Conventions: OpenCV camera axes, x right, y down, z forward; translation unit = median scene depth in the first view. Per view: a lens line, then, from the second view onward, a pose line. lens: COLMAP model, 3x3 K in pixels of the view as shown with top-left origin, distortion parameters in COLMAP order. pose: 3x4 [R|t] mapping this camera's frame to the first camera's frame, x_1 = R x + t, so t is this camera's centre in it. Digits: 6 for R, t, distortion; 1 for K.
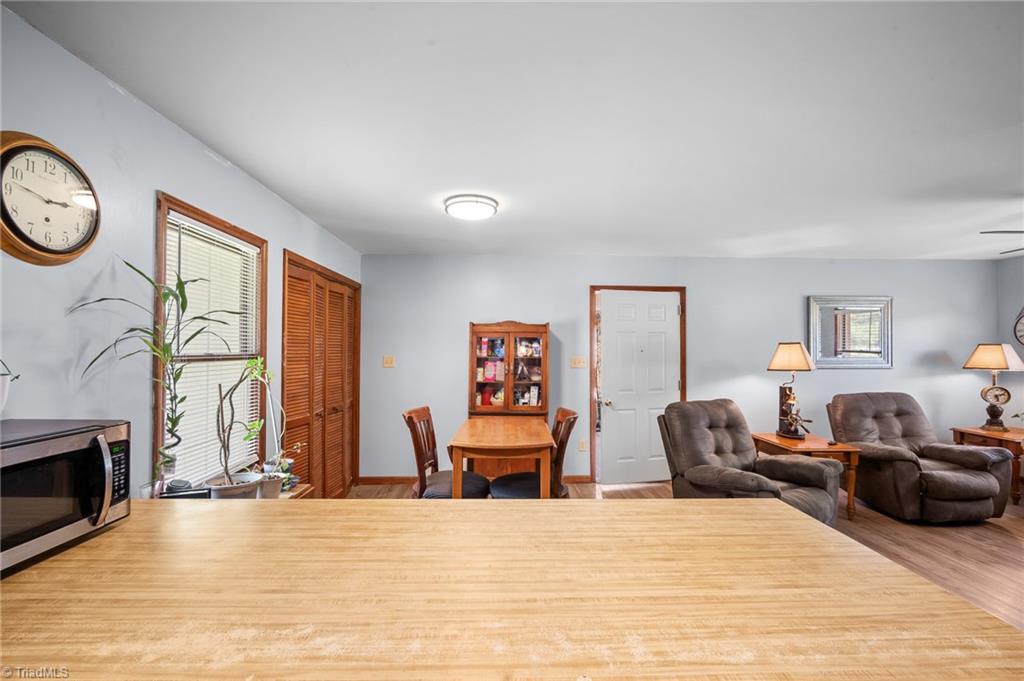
lens RADIAL K [[448.4, 0, 513.7], [0, 448.4, 339.8], [0, 0, 1]] dist [-0.016770, 0.004680]
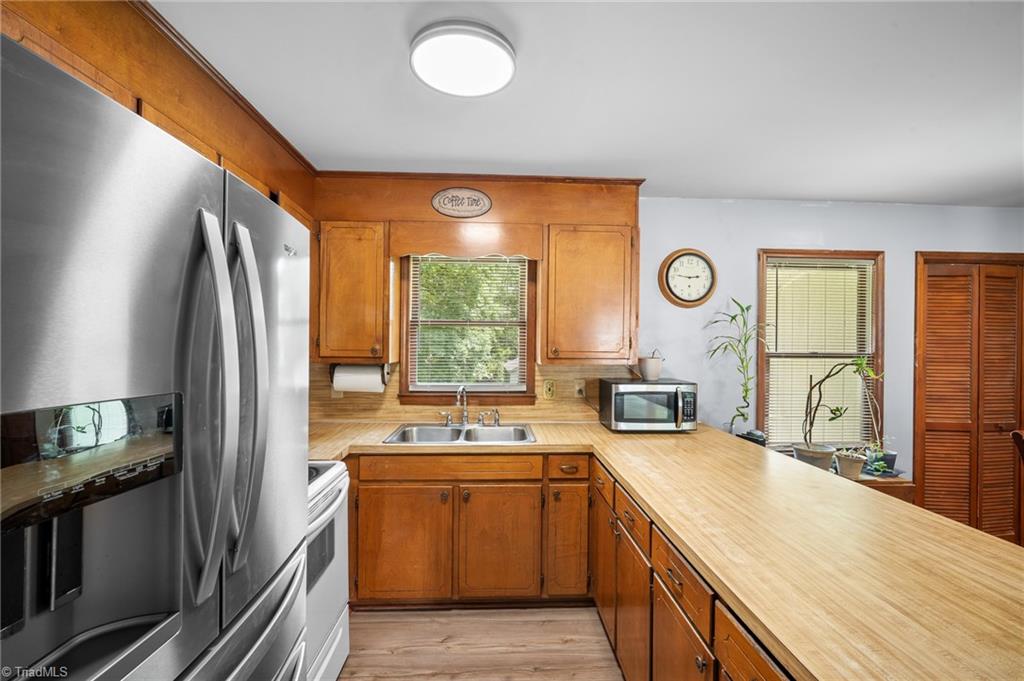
lens RADIAL K [[452.3, 0, 511.5], [0, 452.3, 345.3], [0, 0, 1]] dist [-0.016151, 0.004167]
pose [[0.009633, -0.001933, -0.999952, 0.466401], [0.013913, 0.999902, -0.001799, -0.000454], [0.999857, -0.013895, 0.009659, 0.058669]]
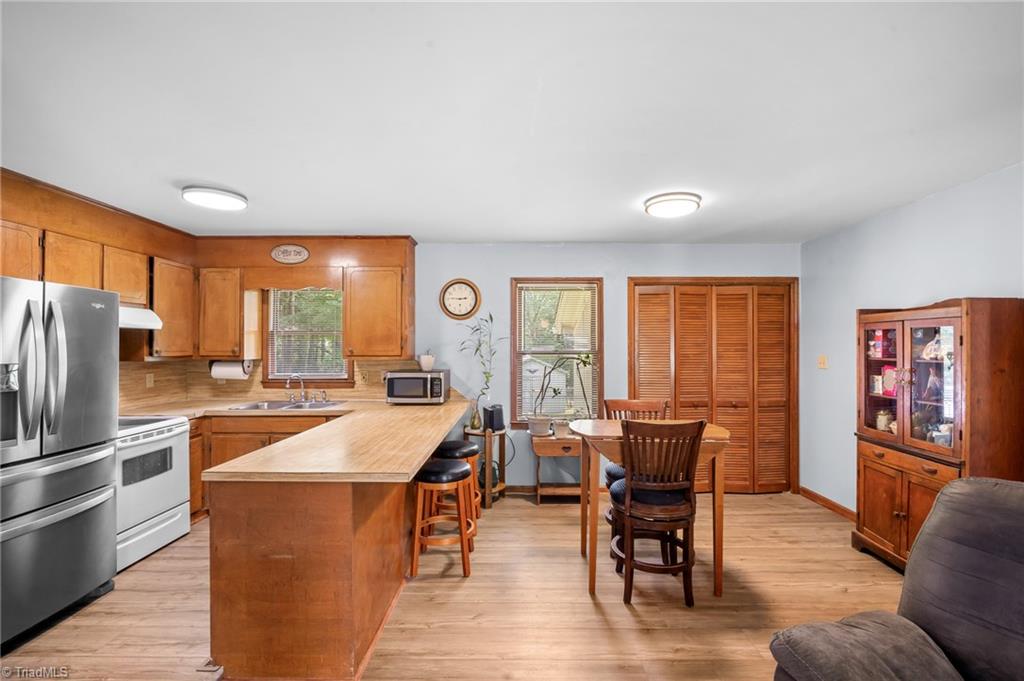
lens RADIAL K [[448.4, 0, 513.7], [0, 448.4, 339.8], [0, 0, 1]] dist [-0.016770, 0.004680]
pose [[-0.039391, -0.018781, -0.999047, 0.854884], [0.022458, 0.999554, -0.019676, 0.013794], [0.998971, -0.023212, -0.038952, 0.644316]]
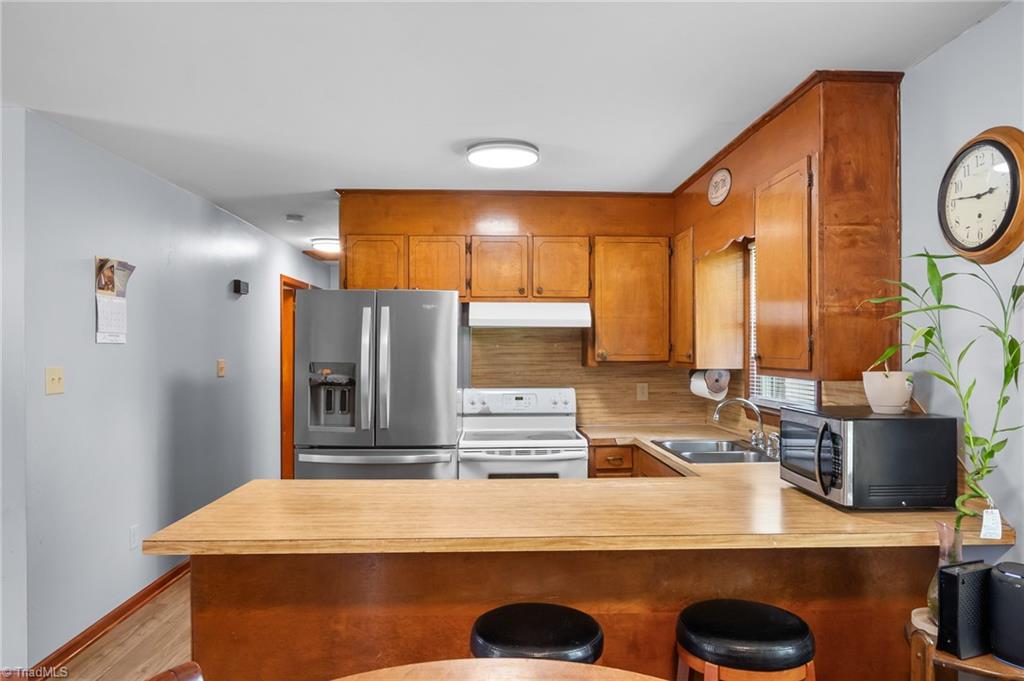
lens RADIAL K [[685.4, 0, 512.0], [0, 685.4, 340.5], [0, 0, 1]] dist [-0.007437, -0.001216]
pose [[-0.999991, -0.004077, -0.000959, -0.024813], [-0.004042, 0.999386, -0.034807, 0.021276], [0.001101, -0.034803, -0.999394, 1.066623]]
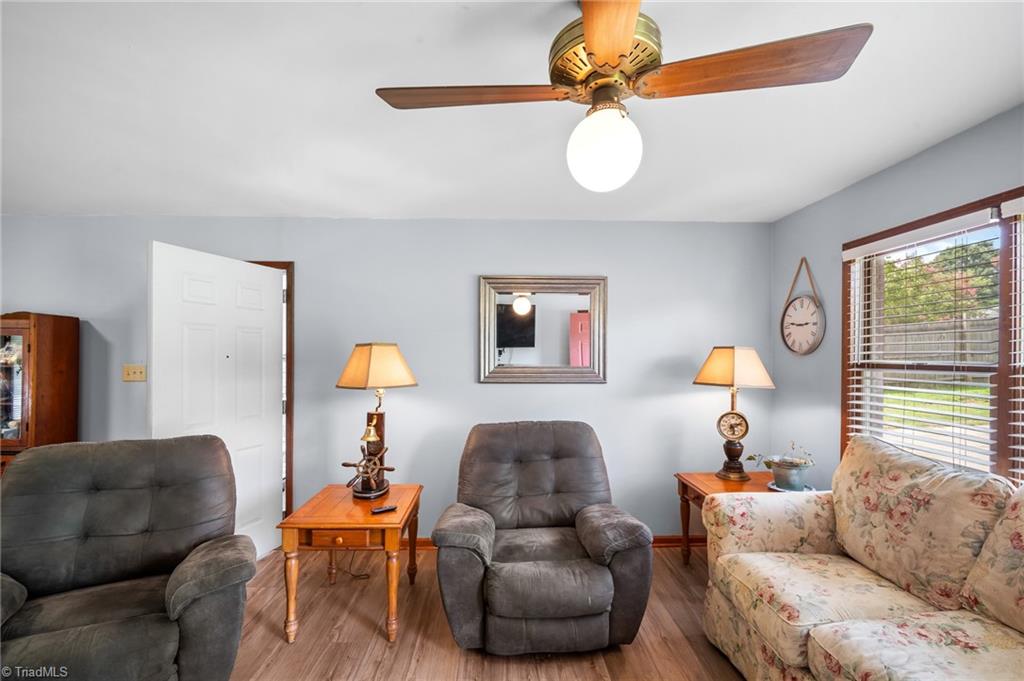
lens RADIAL K [[454.0, 0, 510.4], [0, 454.0, 353.3], [0, 0, 1]] dist [-0.013386, 0.001895]
pose [[0.999996, 0.000965, -0.002773, 1.057891], [-0.000911, 0.999813, 0.019316, 0.009446], [0.002791, -0.019313, 0.999810, 0.462271]]
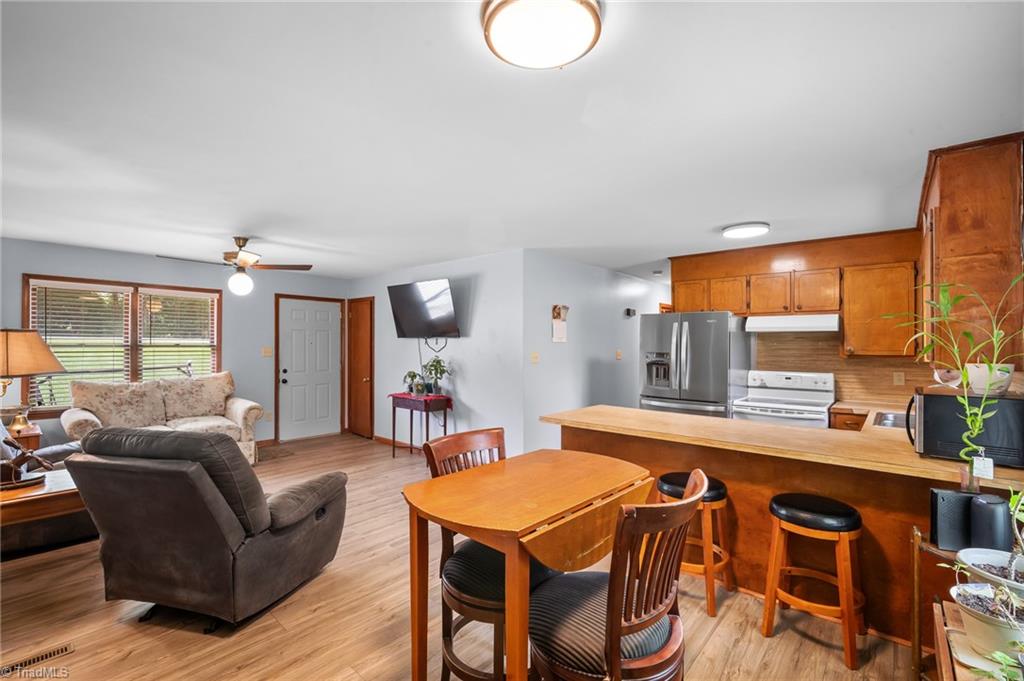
lens RADIAL K [[446.4, 0, 513.7], [0, 446.4, 342.5], [0, 0, 1]] dist [-0.014796, 0.004745]
pose [[-0.734552, -0.005622, 0.678529, -0.350337], [-0.024105, 0.999551, -0.017814, 0.024519], [-0.678124, -0.029441, -0.734358, 1.262518]]
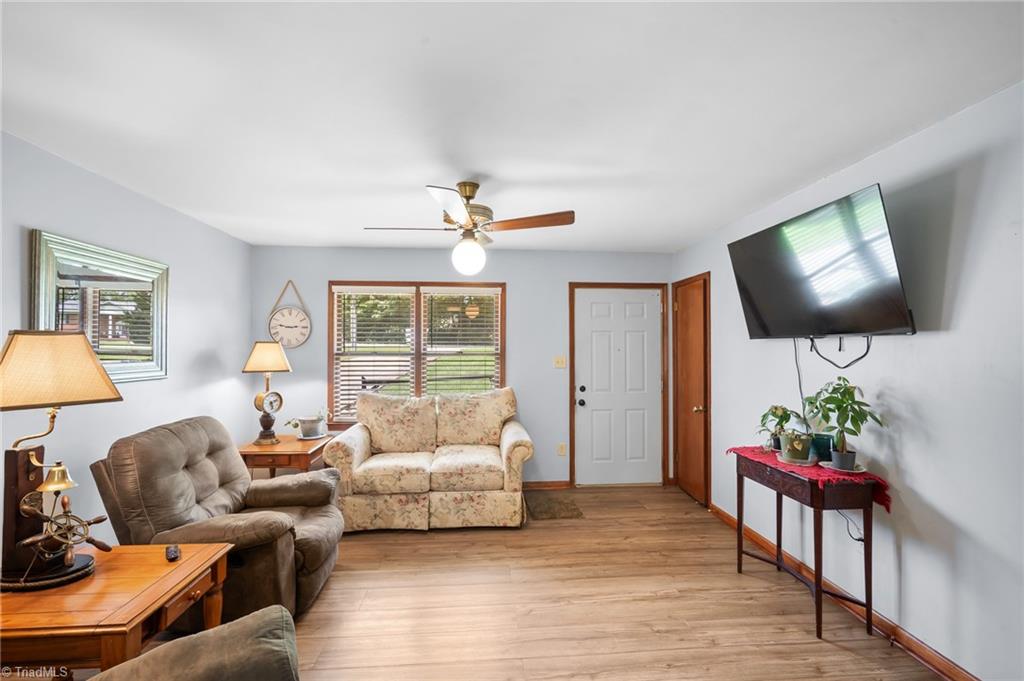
lens RADIAL K [[452.3, 0, 511.5], [0, 452.3, 345.3], [0, 0, 1]] dist [-0.016151, 0.004167]
pose [[-0.045740, 0.005433, 0.998939, 0.286063], [-0.022764, 0.999720, -0.006480, 0.016219], [-0.998694, -0.023036, -0.045604, 0.803433]]
